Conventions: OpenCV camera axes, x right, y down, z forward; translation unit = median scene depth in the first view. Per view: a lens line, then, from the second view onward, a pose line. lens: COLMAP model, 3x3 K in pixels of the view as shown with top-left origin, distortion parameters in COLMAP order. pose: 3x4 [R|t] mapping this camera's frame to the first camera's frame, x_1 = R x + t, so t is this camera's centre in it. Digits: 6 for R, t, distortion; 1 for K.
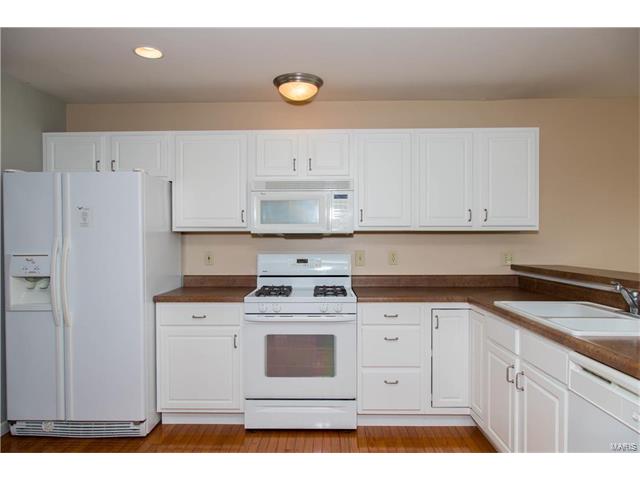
lens RADIAL K [[416.9, 0, 307.8], [0, 416.9, 253.1], [0, 0, 1]] dist [0.003504, -0.000142]
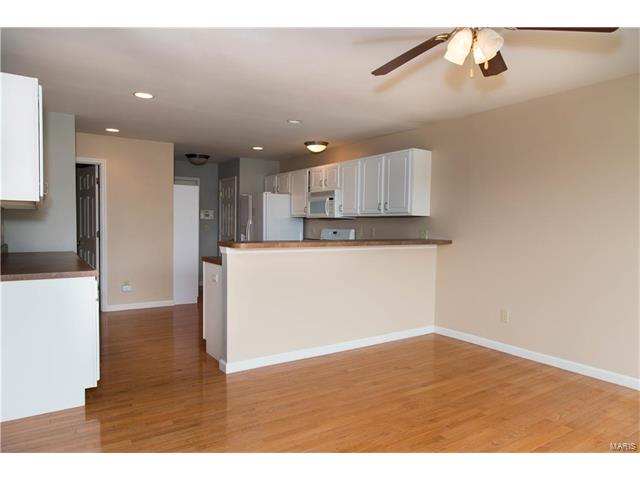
lens RADIAL K [[416.9, 0, 326.2], [0, 416.9, 237.7], [0, 0, 1]] dist [0.003504, -0.000142]
pose [[0.583284, 0.041176, -0.811224, 1.677109], [-0.042816, 0.998884, 0.019916, 0.006394], [0.811139, 0.023117, 0.584396, -0.141990]]
